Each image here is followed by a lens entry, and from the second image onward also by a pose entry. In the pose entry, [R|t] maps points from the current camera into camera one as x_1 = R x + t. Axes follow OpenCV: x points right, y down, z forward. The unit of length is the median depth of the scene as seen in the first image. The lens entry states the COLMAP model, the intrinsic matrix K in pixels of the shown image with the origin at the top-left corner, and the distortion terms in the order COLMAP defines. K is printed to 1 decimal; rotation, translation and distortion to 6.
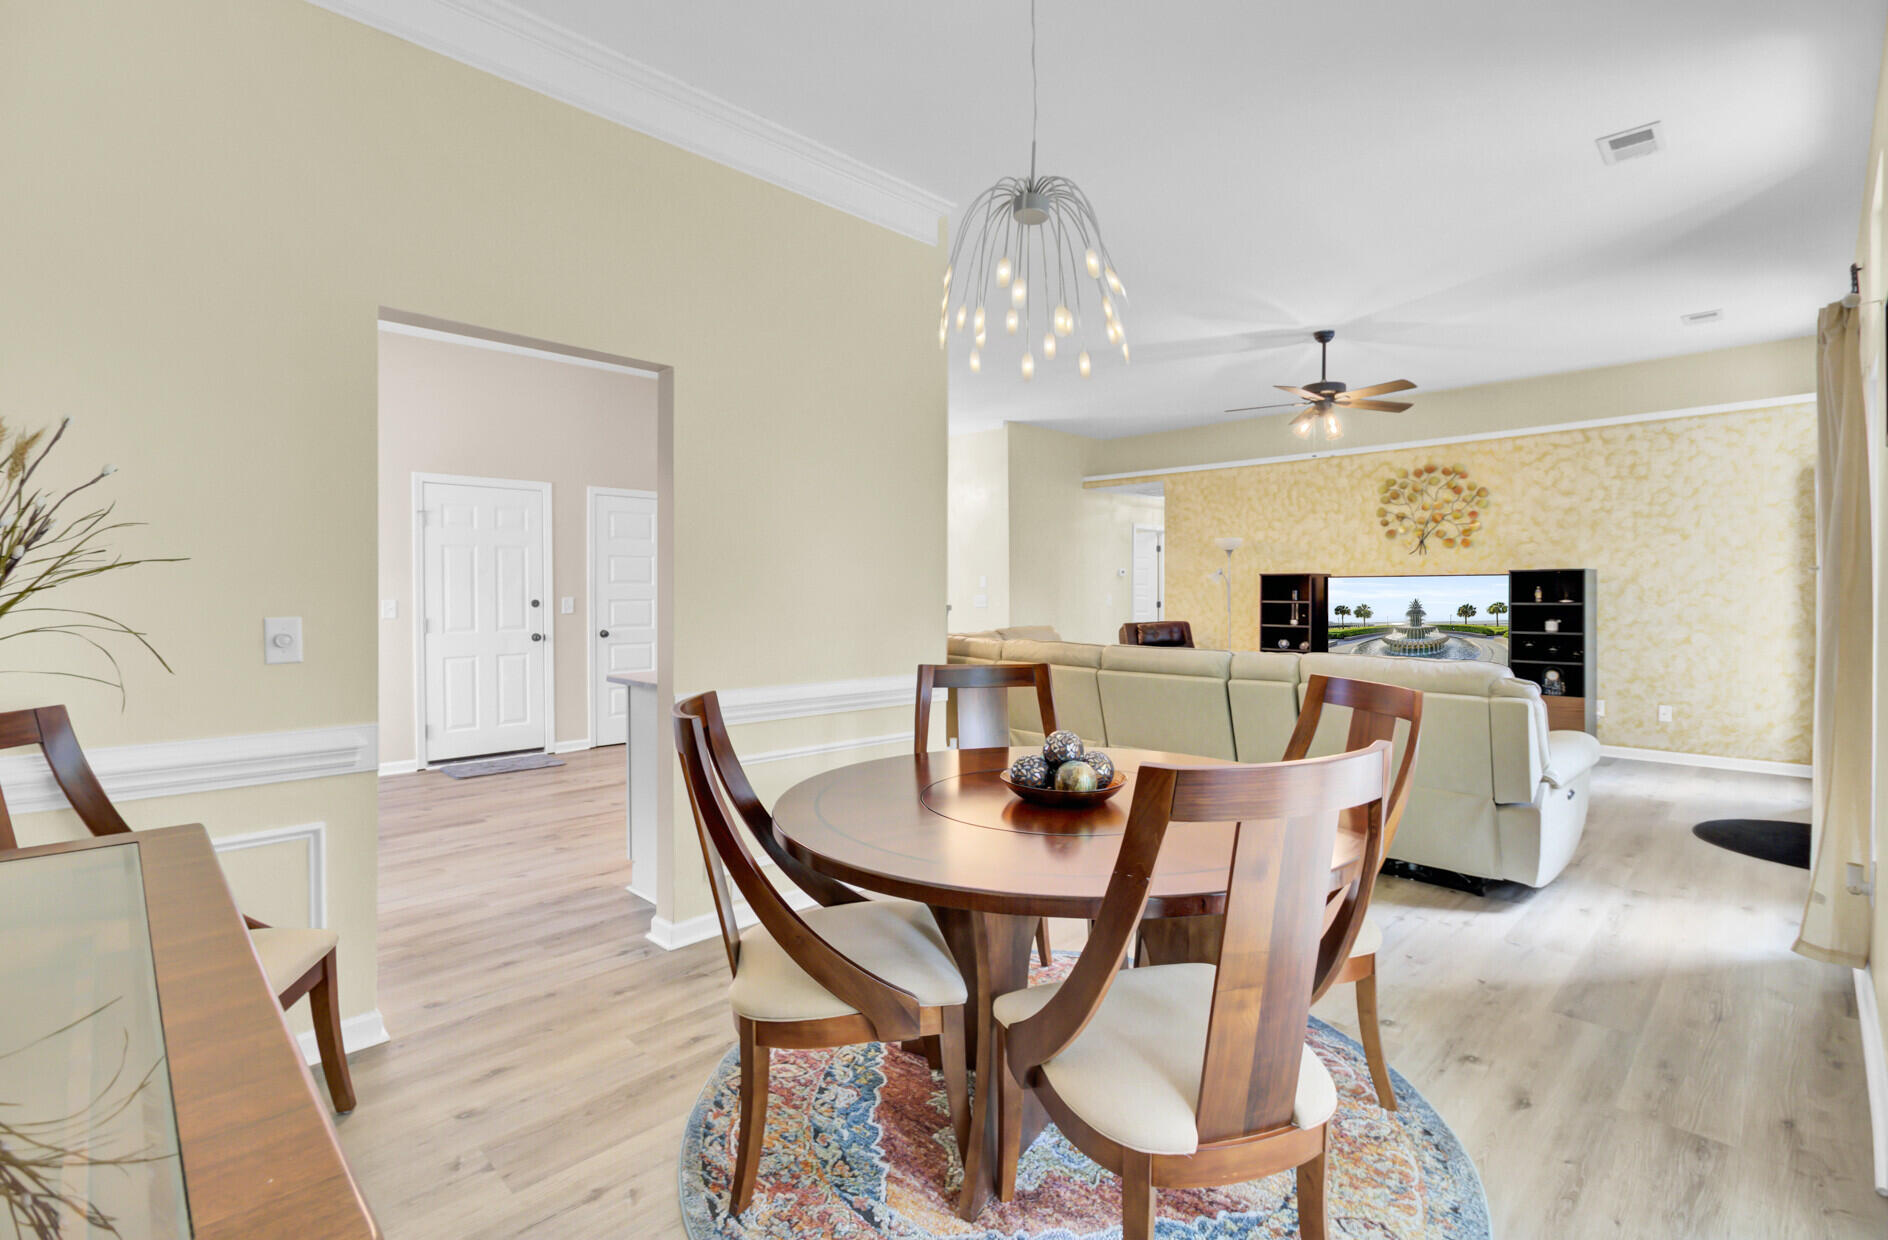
lens RADIAL K [[846.5, 0, 951.0], [0, 846.5, 604.7], [0, 0, 1]] dist [-0.000518, -0.000282]
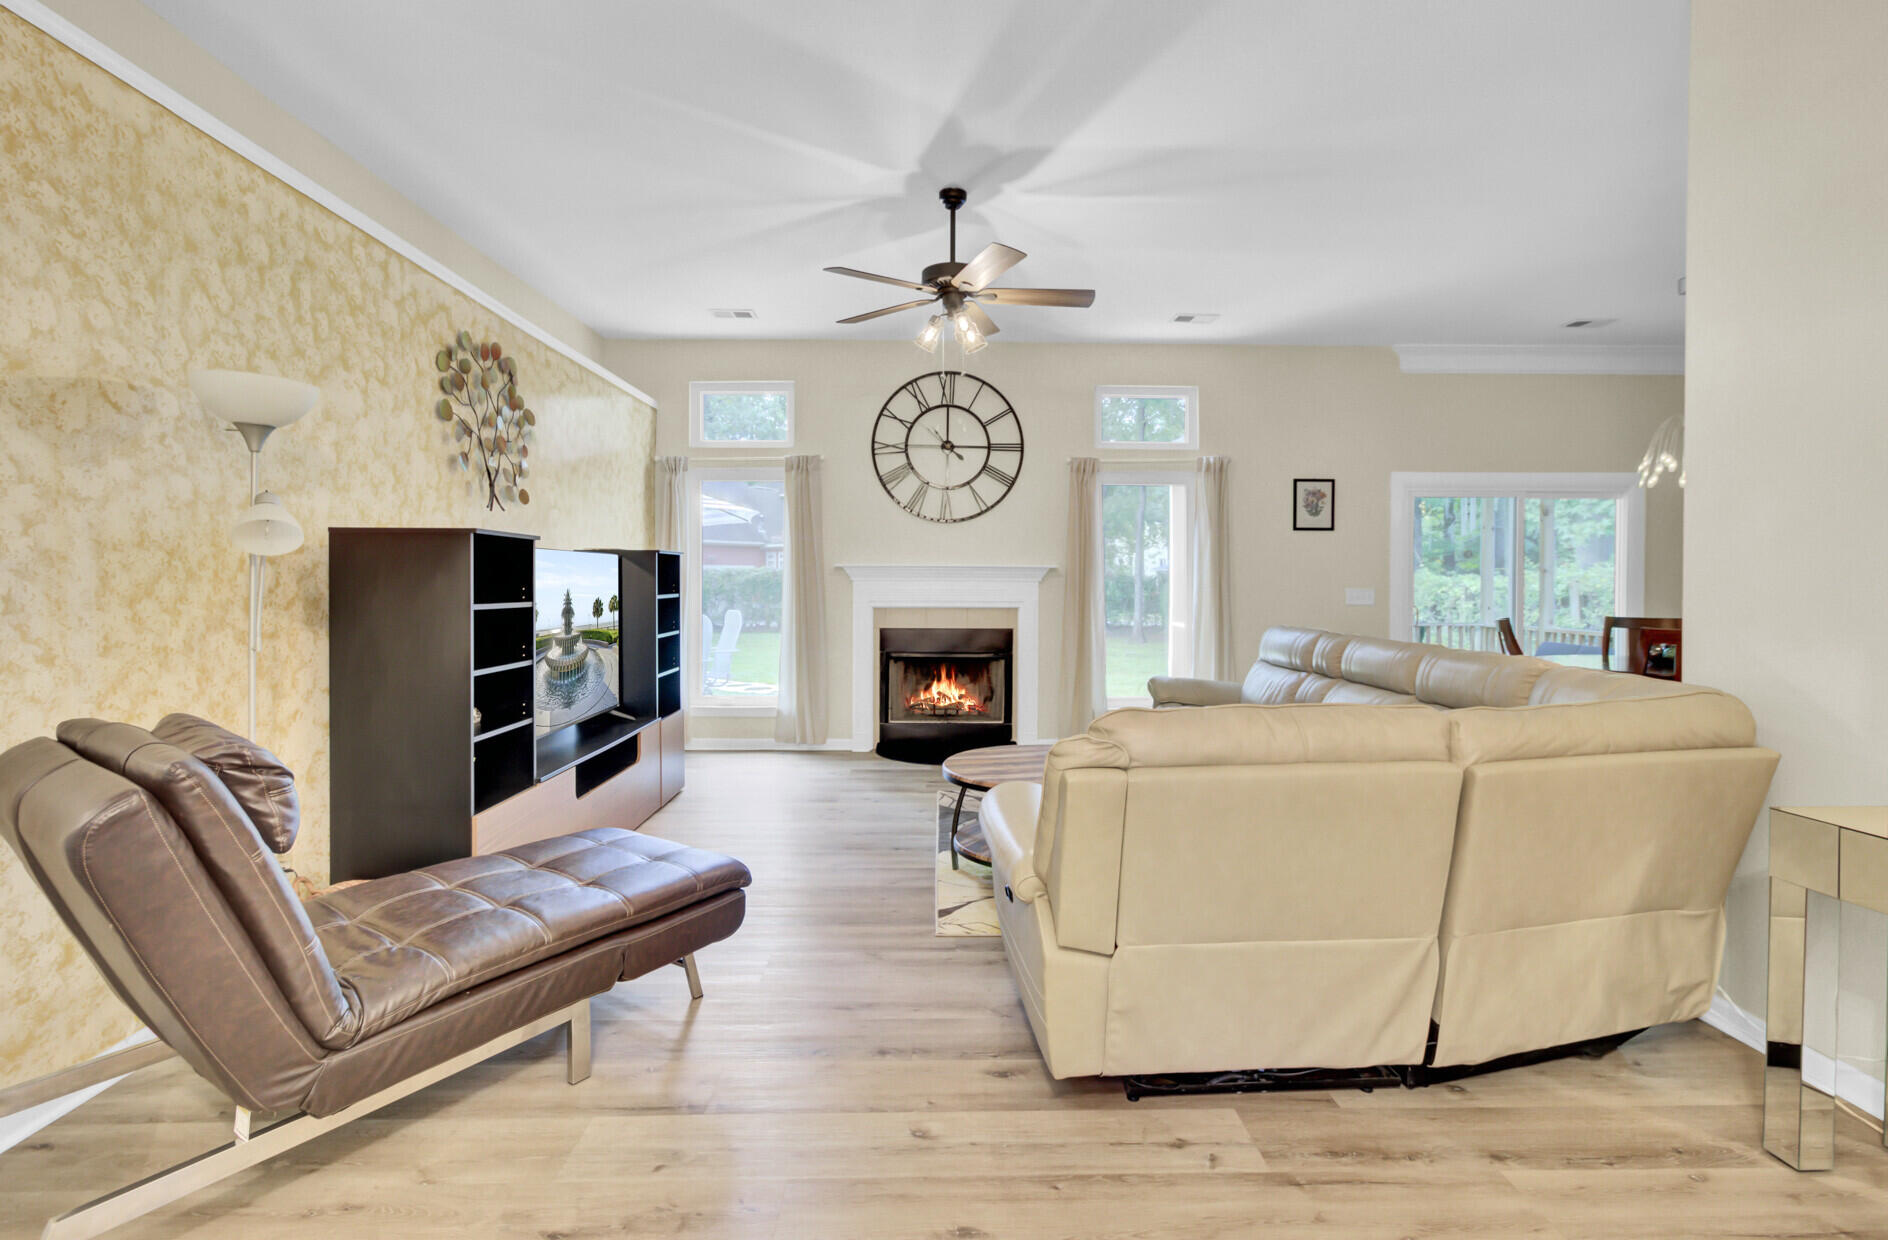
lens RADIAL K [[876.2, 0, 963.4], [0, 876.2, 600.1], [0, 0, 1]] dist [0.002178, 0.000768]
pose [[-0.726108, -0.018614, 0.687328, -0.043231], [0.004753, 0.999474, 0.032088, -0.021193], [-0.687564, 0.026566, -0.725638, 1.359801]]
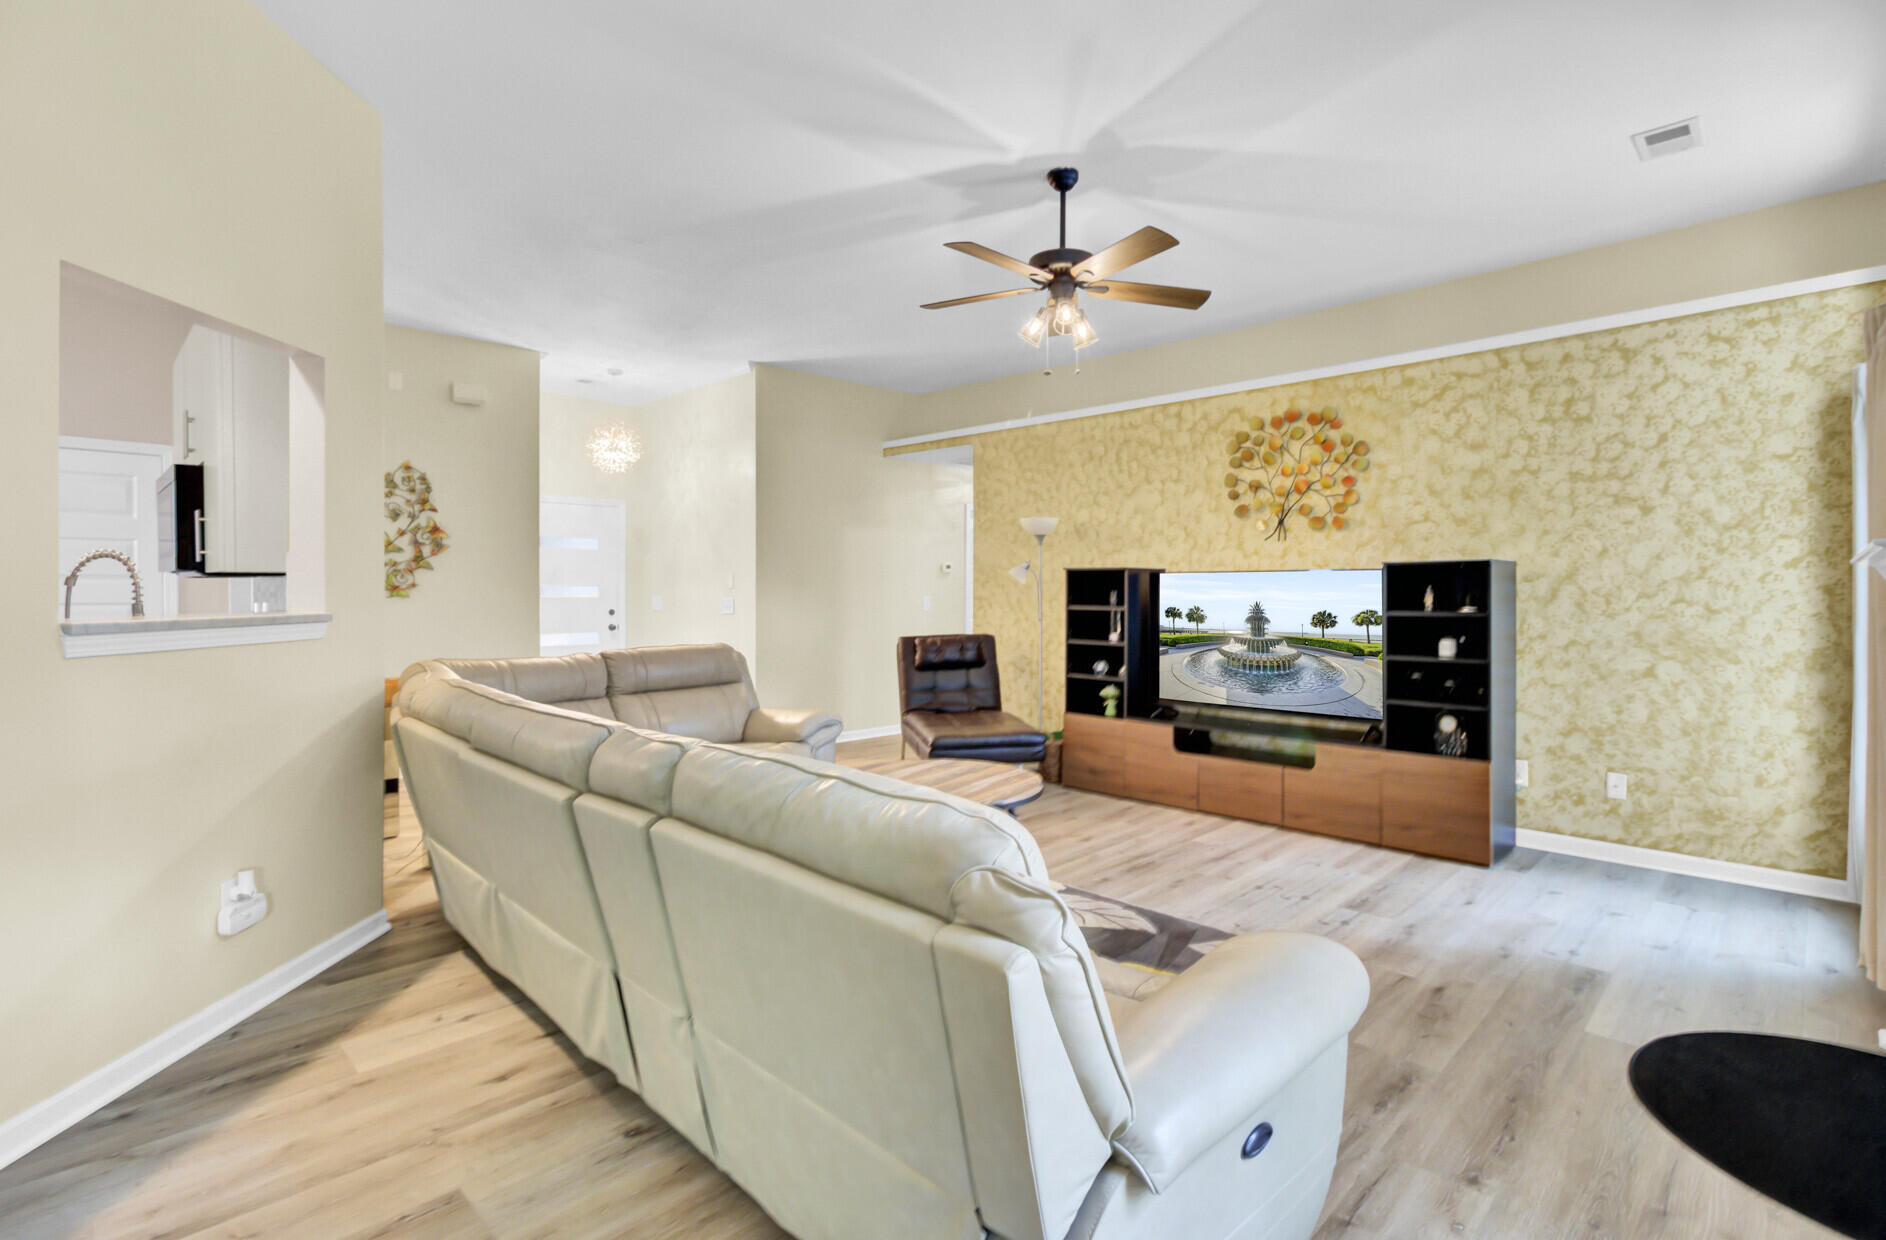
lens RADIAL K [[875.3, 0, 962.4], [0, 875.3, 600.2], [0, 0, 1]] dist [0.002178, 0.000768]
pose [[0.999789, 0.003364, 0.020286, 0.320166], [-0.003276, 0.999985, -0.004372, -0.007234], [-0.020300, 0.004304, 0.999785, 0.330469]]
